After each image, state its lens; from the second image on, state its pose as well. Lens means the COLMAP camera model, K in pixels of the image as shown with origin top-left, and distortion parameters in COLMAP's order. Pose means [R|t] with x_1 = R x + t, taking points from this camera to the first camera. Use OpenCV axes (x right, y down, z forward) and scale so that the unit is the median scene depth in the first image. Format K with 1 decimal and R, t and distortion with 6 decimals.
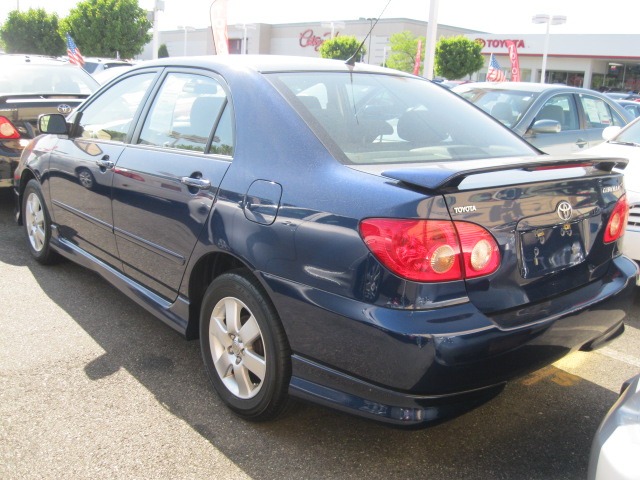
lens RADIAL K [[648.8, 0, 321.3], [0, 648.8, 241.7], [0, 0, 1]] dist [-0.097204, 0.000000]
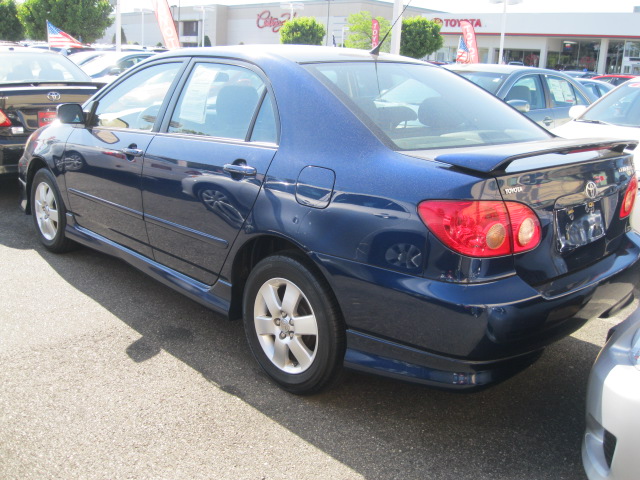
lens RADIAL K [[648.8, 0, 319.8], [0, 648.8, 237.9], [0, 0, 1]] dist [-0.097204, 0.000000]
pose [[0.998163, -0.024363, 0.055473, -0.111205], [0.023147, 0.999480, 0.022460, -0.000953], [-0.055991, -0.021135, 0.998208, -0.049560]]
